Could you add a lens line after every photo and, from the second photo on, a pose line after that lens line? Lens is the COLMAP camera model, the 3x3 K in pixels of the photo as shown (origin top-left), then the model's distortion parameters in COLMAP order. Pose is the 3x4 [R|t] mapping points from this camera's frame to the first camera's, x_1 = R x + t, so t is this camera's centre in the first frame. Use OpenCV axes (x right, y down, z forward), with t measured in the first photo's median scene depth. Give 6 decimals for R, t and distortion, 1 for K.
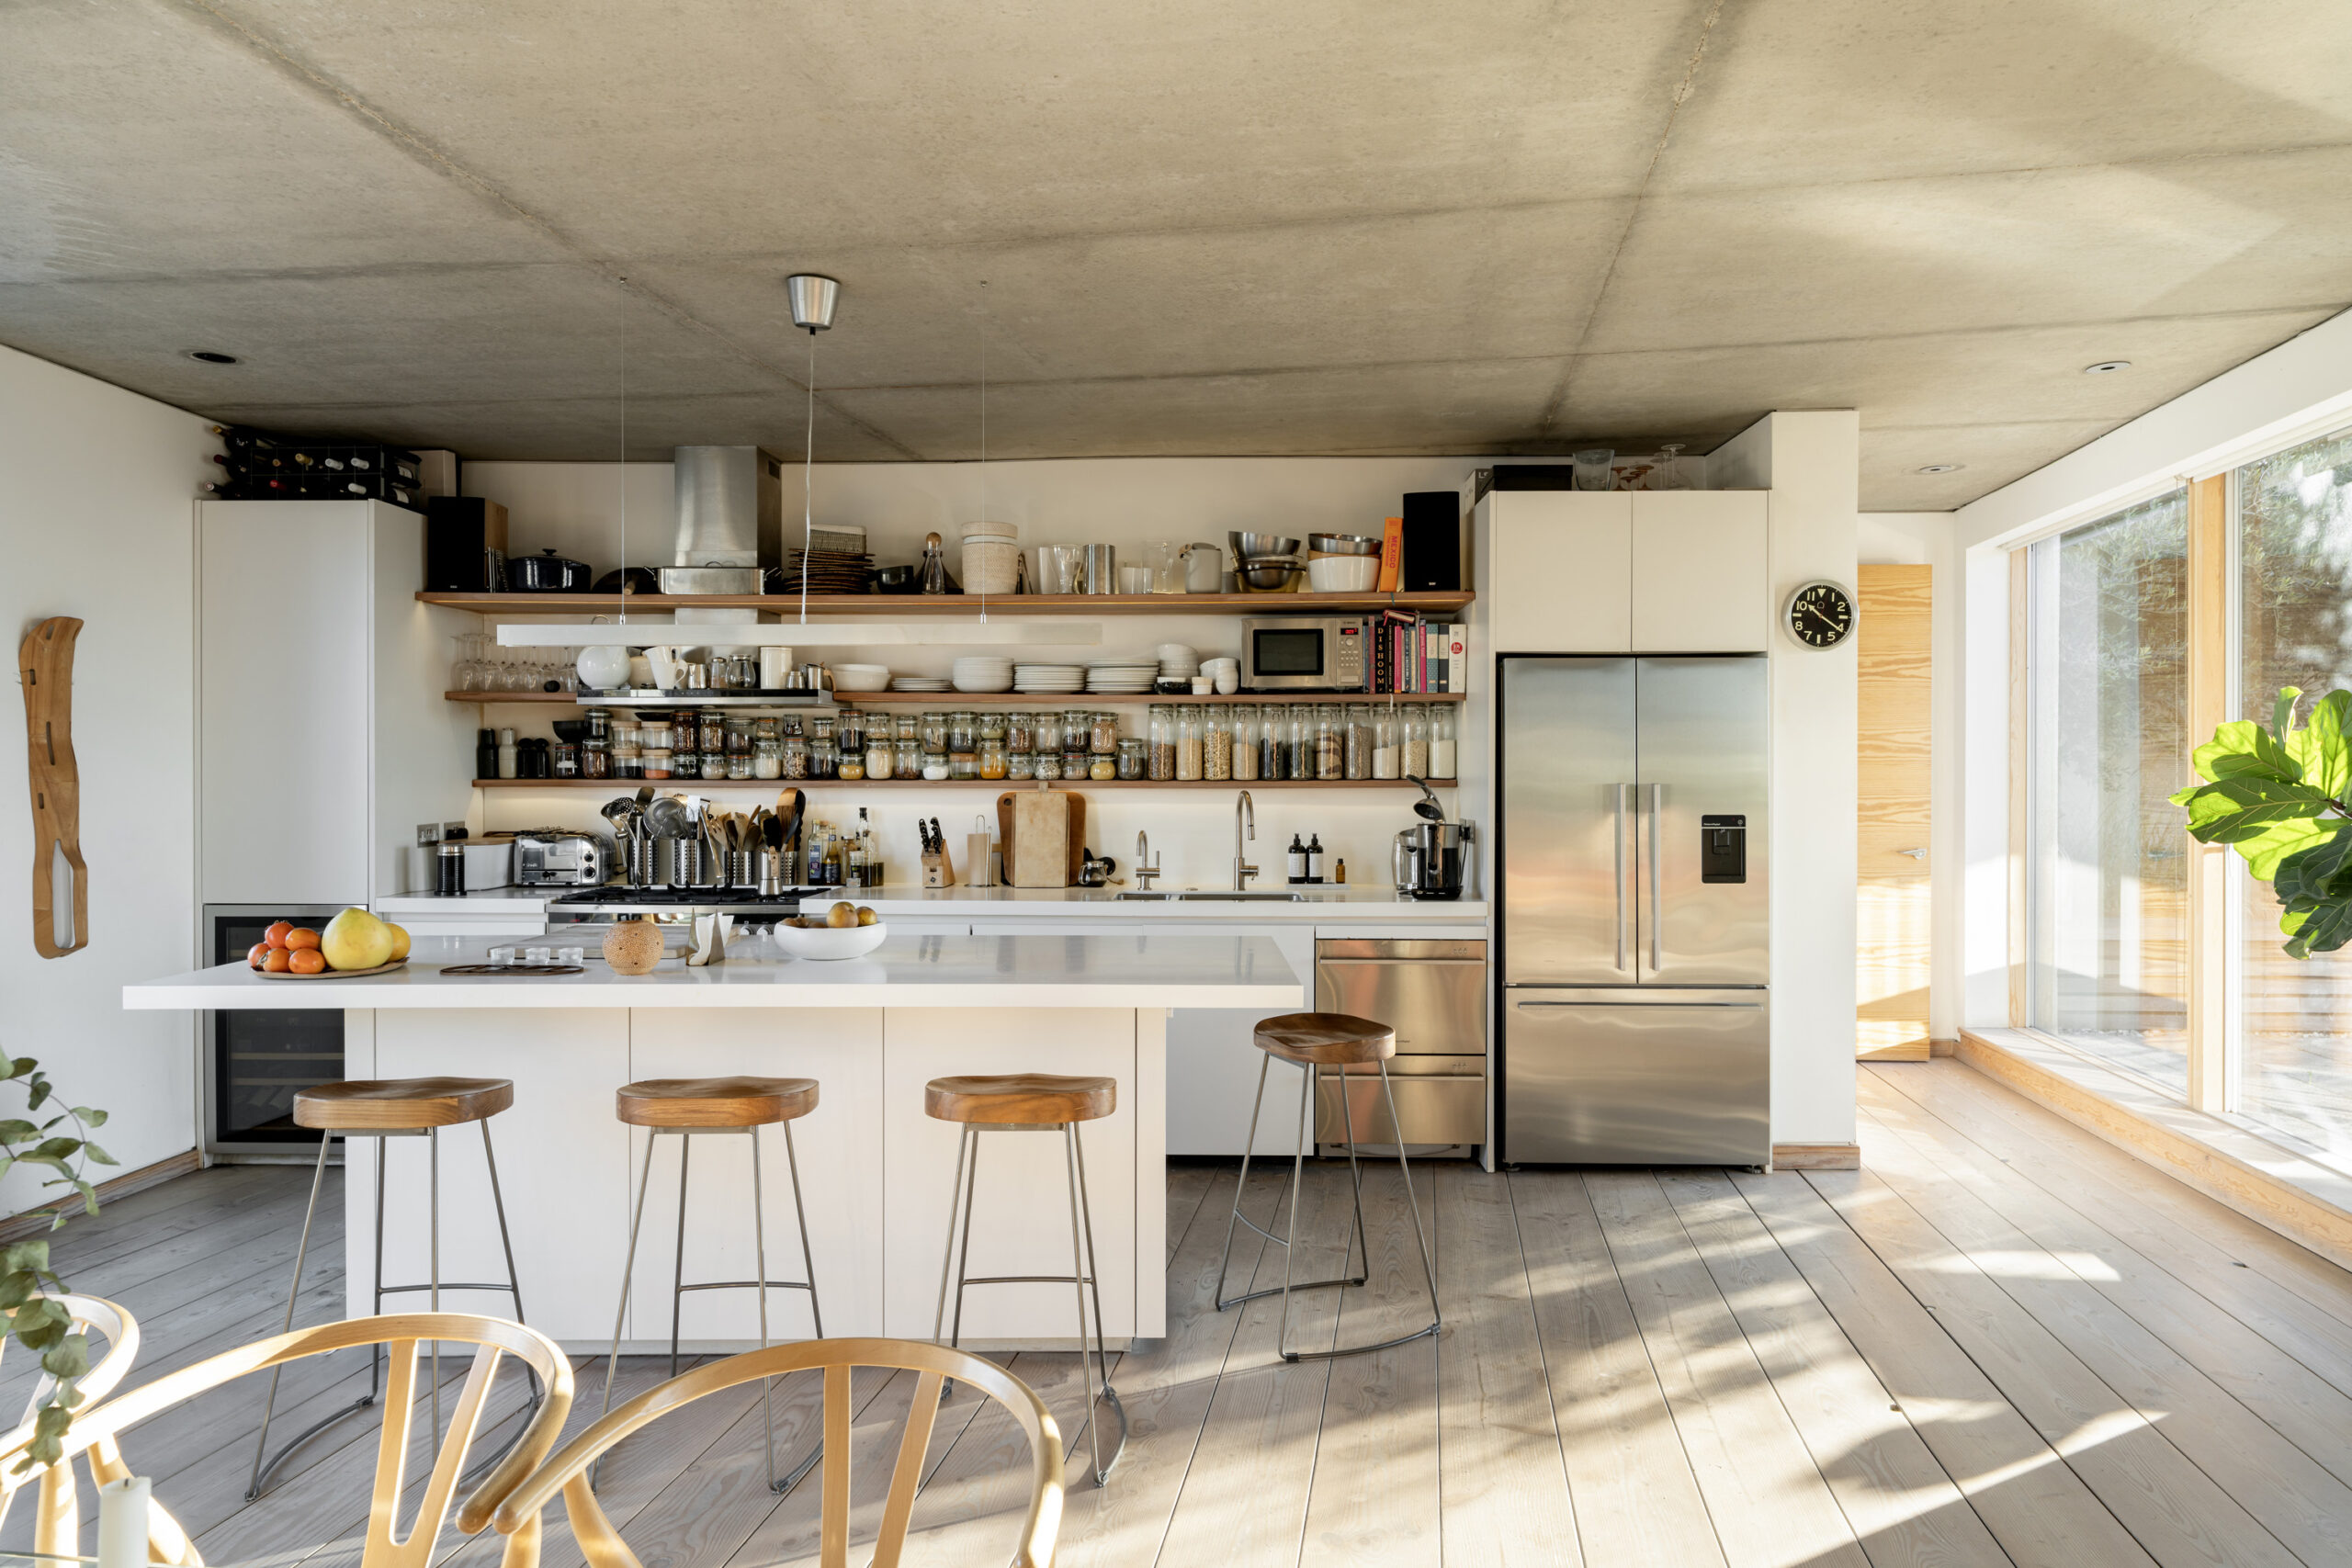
lens RADIAL K [[1451.5, 0, 1194.6], [0, 1451.5, 789.2], [0, 0, 1]] dist [0.007155, 0.000369]
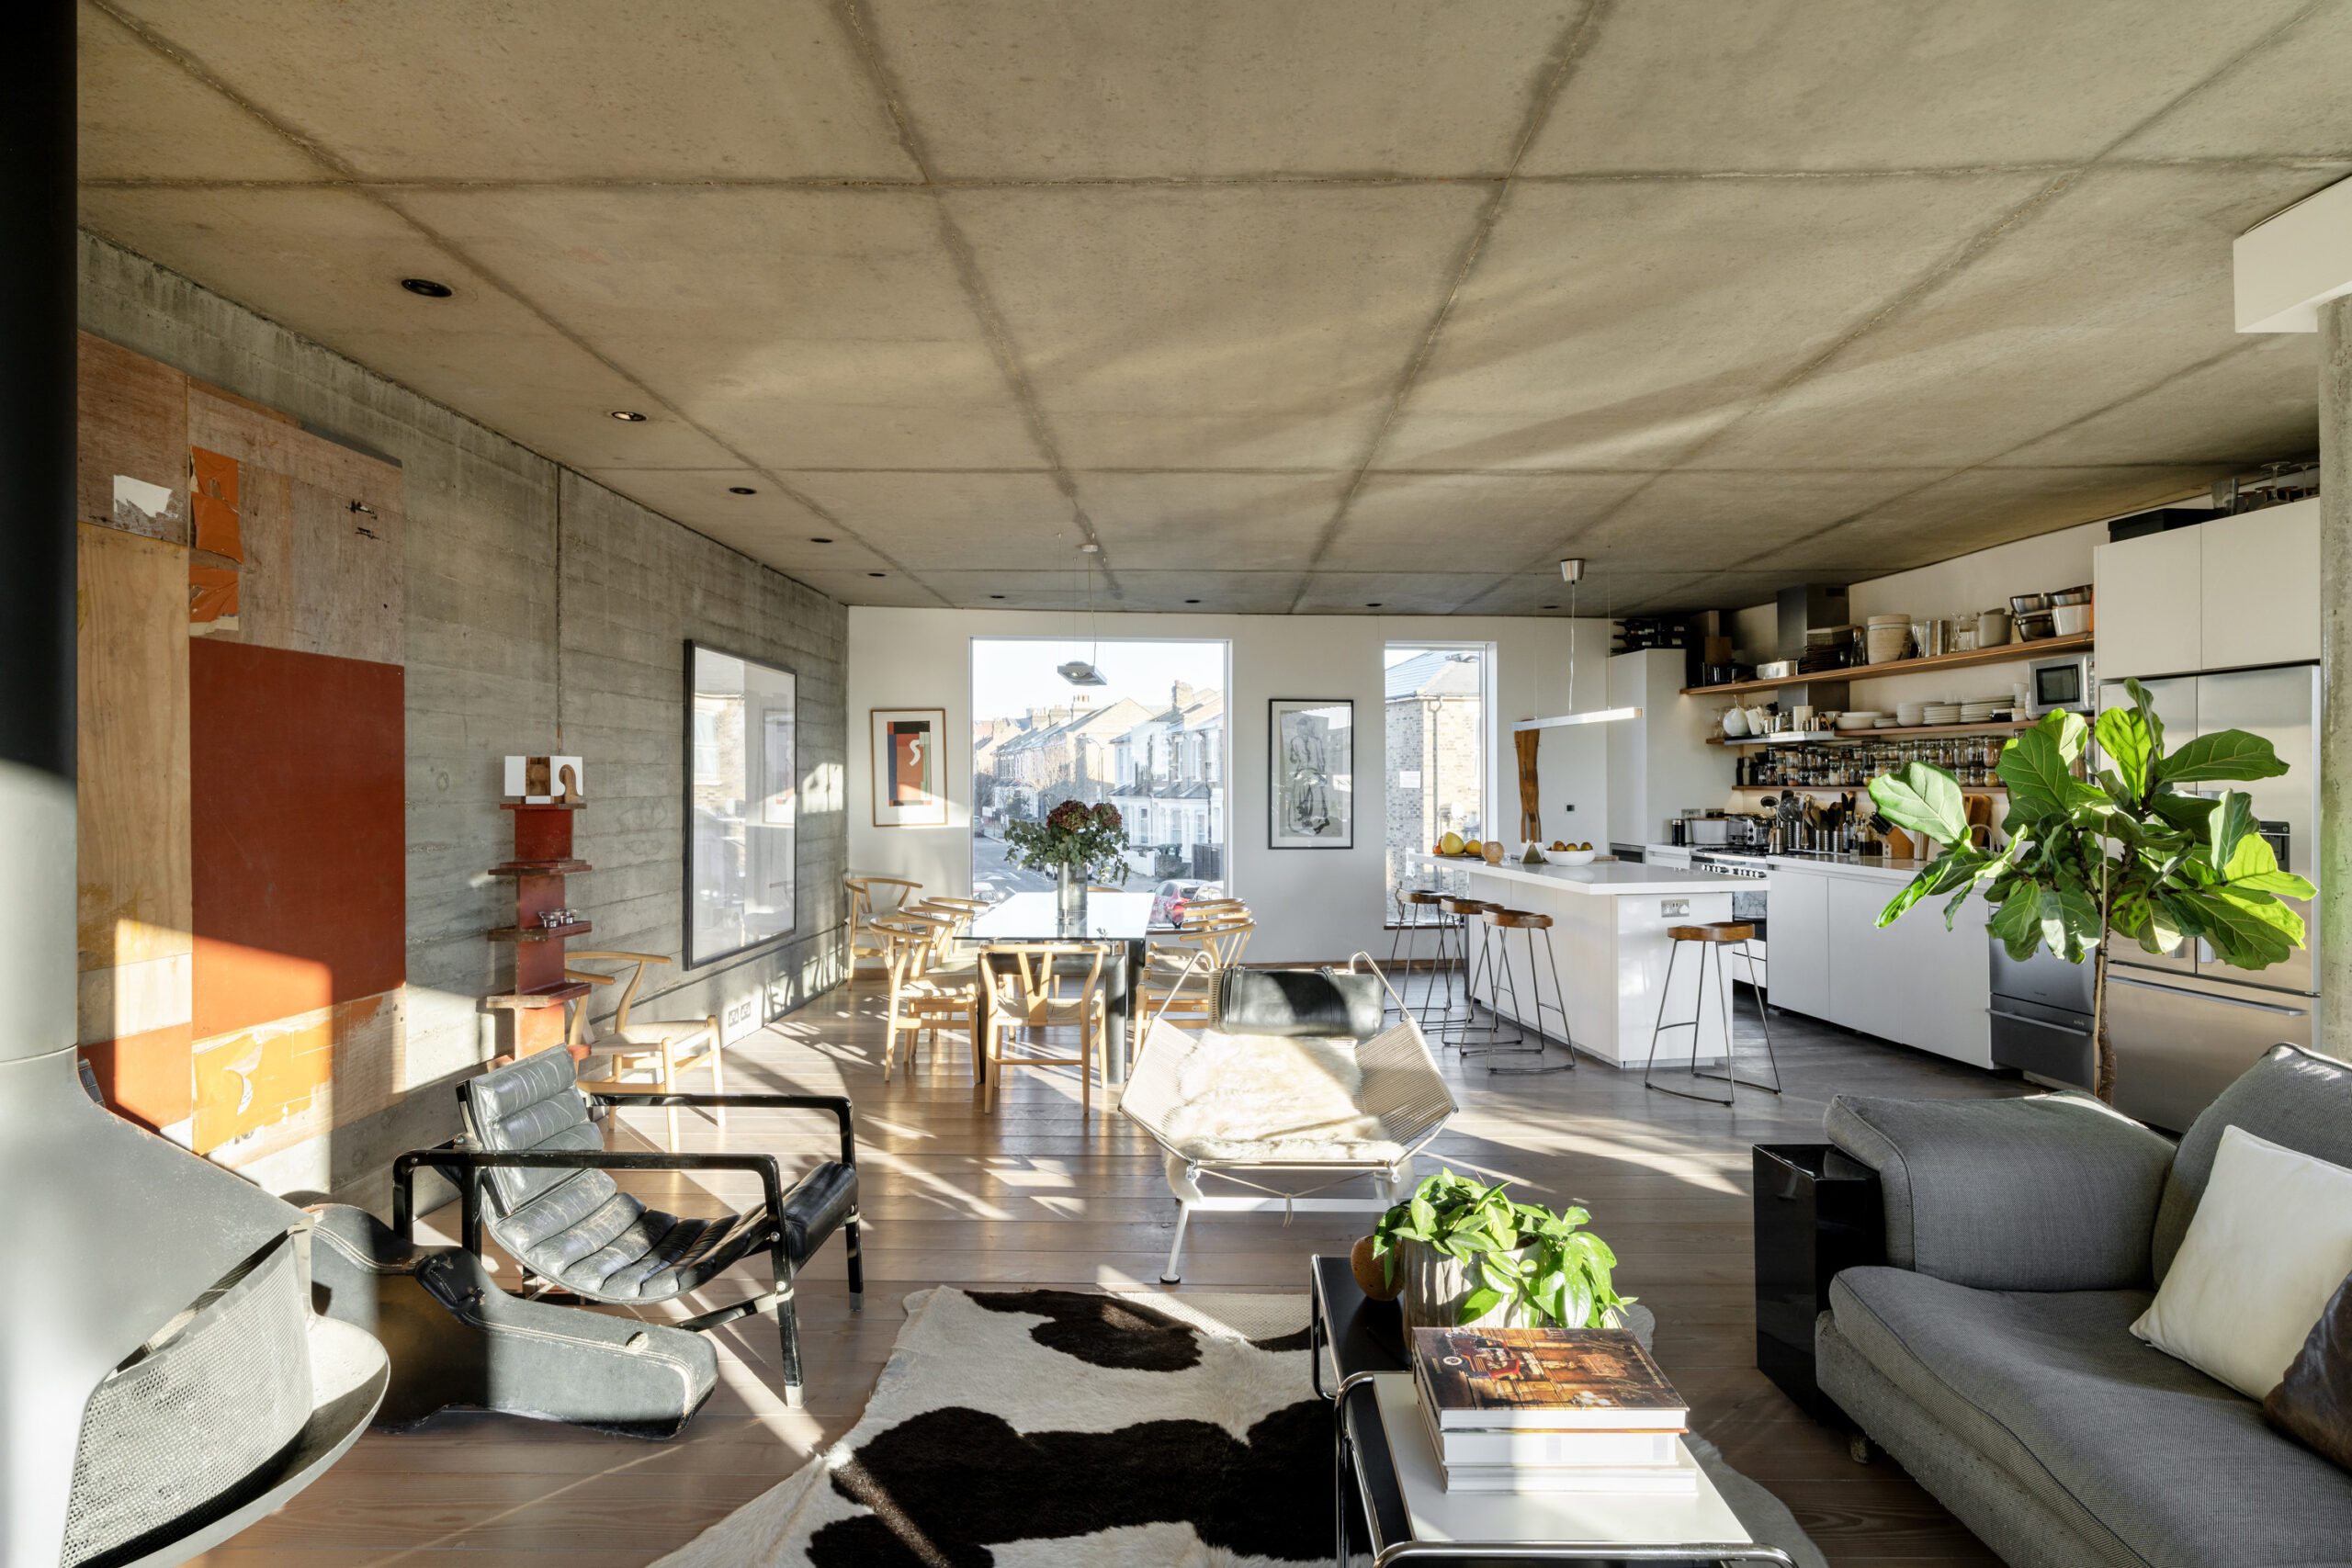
lens RADIAL K [[1270.0, 0, 1178.9], [0, 1270.0, 787.8], [0, 0, 1]] dist [-0.005056, 0.001412]
pose [[0.134504, 0.003026, -0.990908, 1.002388], [-0.007991, 0.999966, 0.001969, -0.001473], [0.990881, 0.007654, 0.134523, 0.096812]]
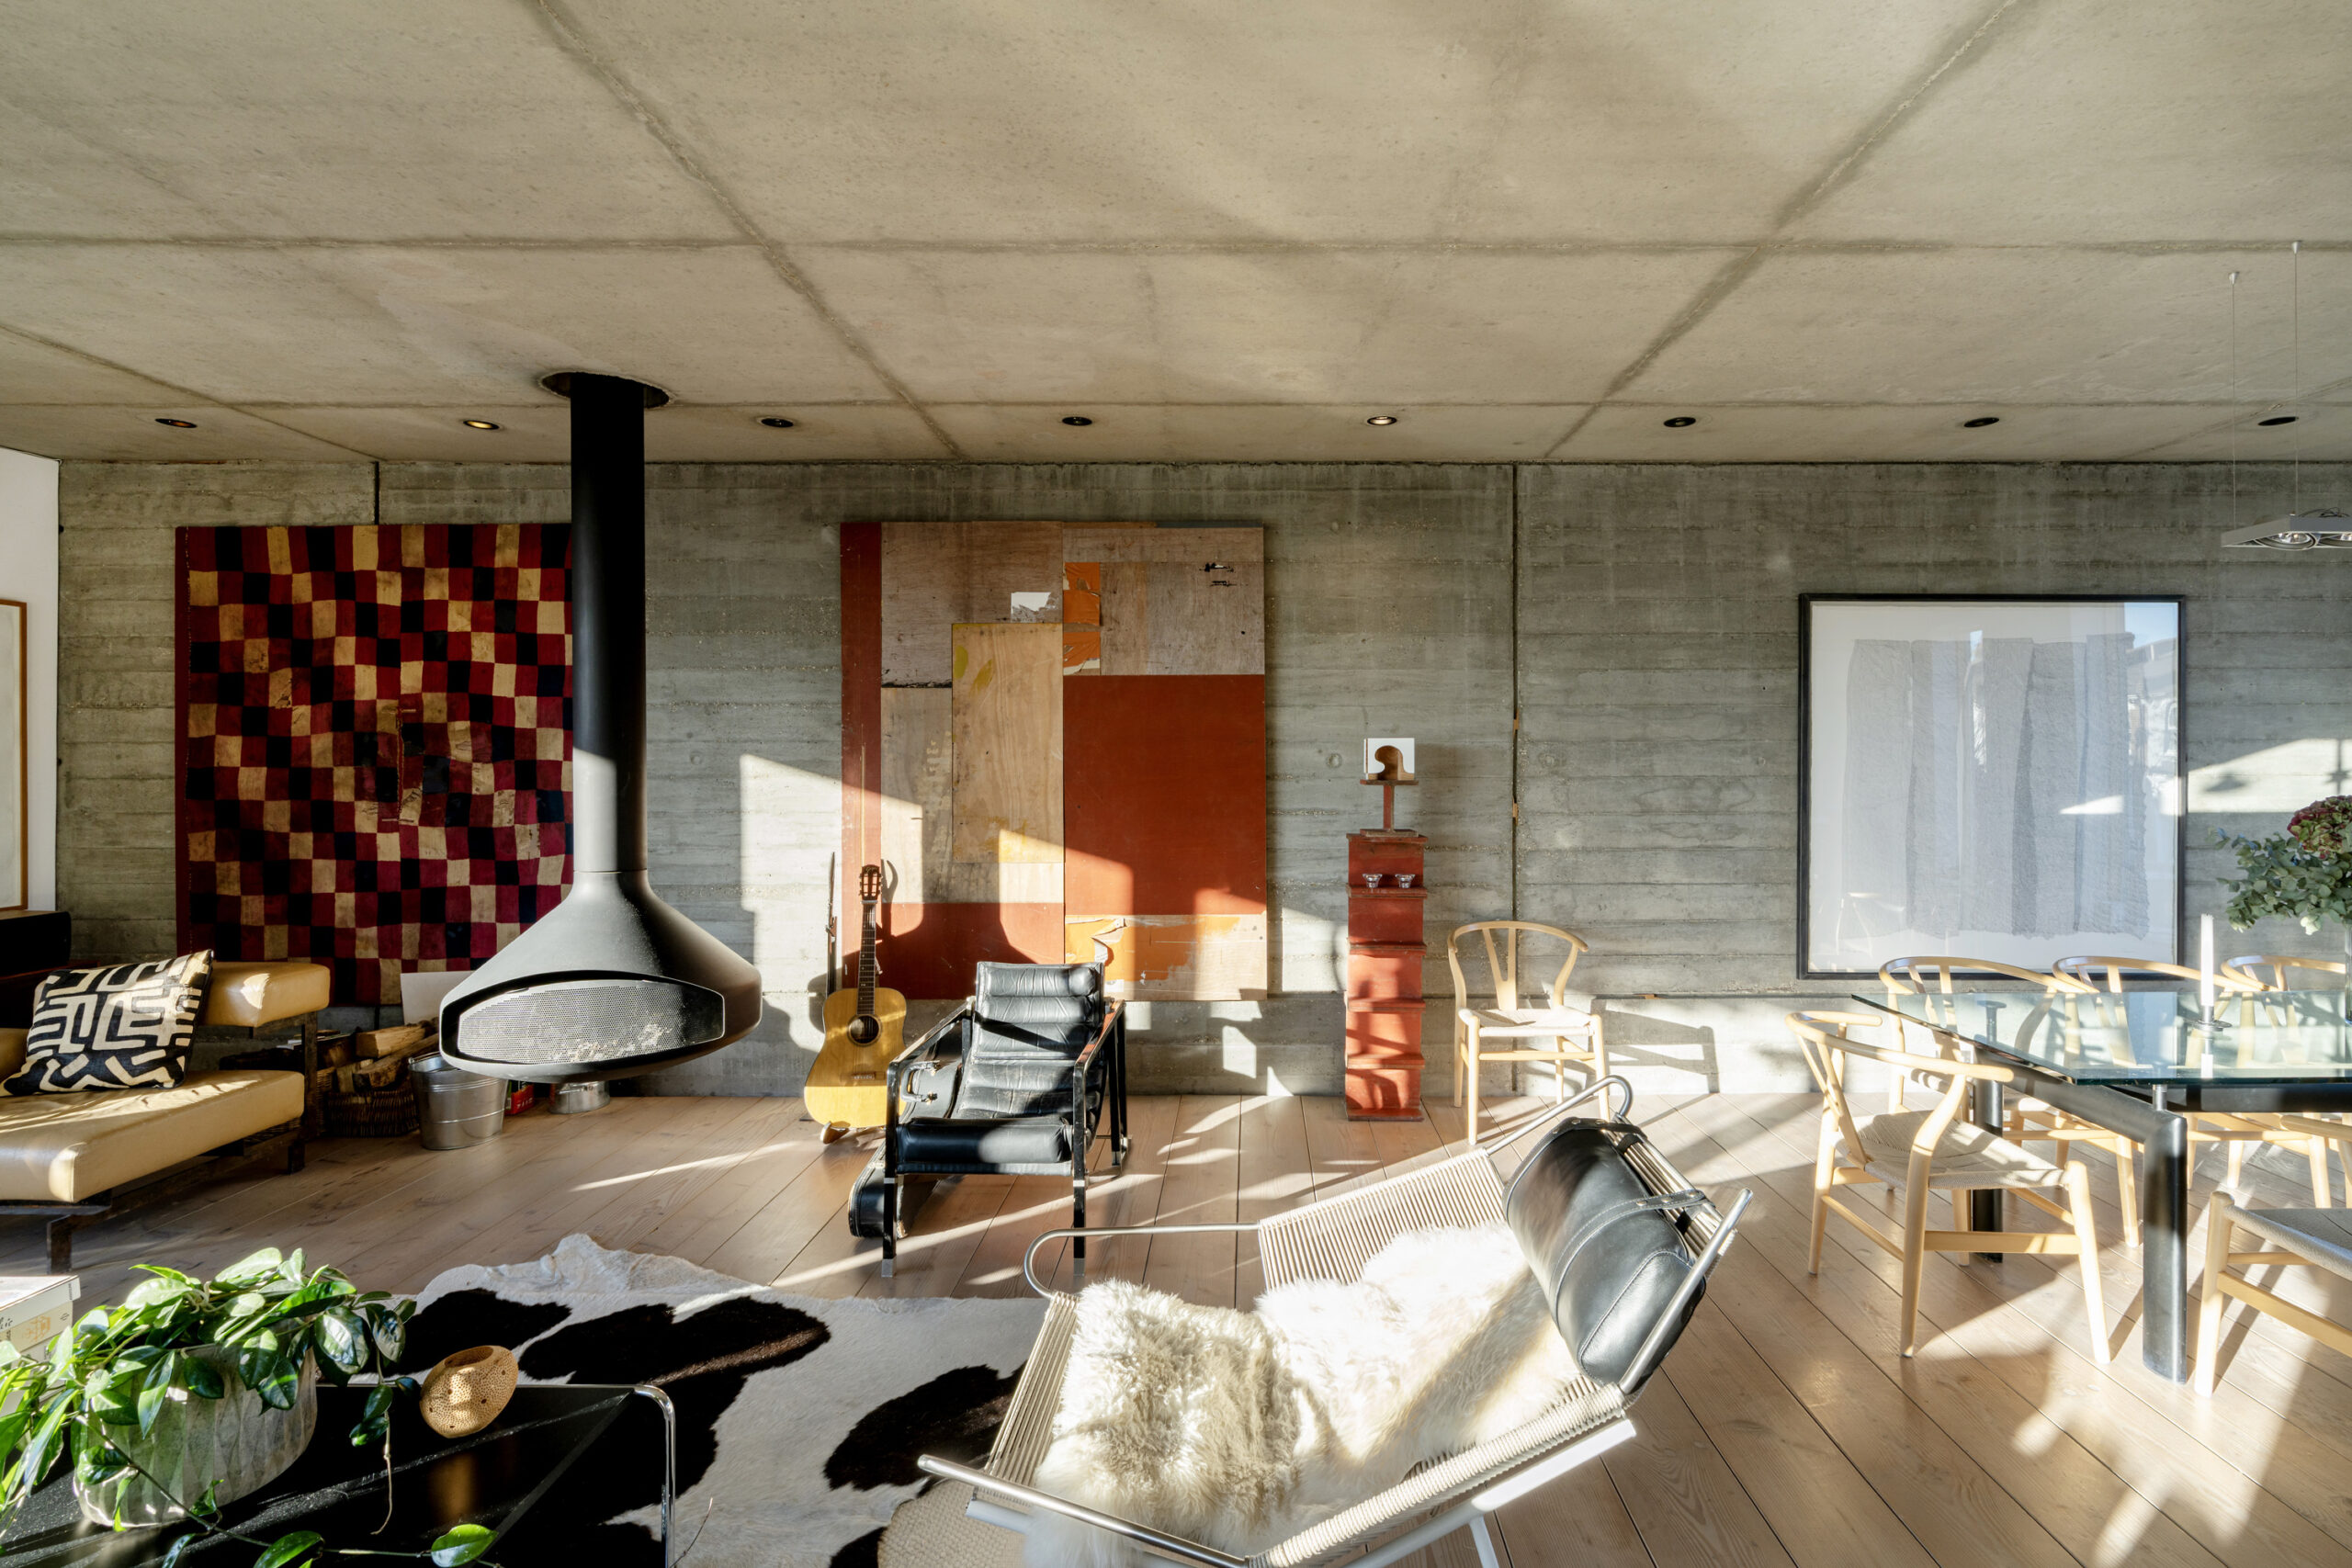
lens RADIAL K [[1080.8, 0, 1214.7], [0, 1080.8, 767.3], [0, 0, 1]] dist [0.007815, 0.001464]
pose [[-0.988423, 0.000716, -0.151720, 0.407680], [-0.001258, 0.999916, 0.012918, -0.005426], [0.151716, 0.012959, -0.988339, 0.554831]]
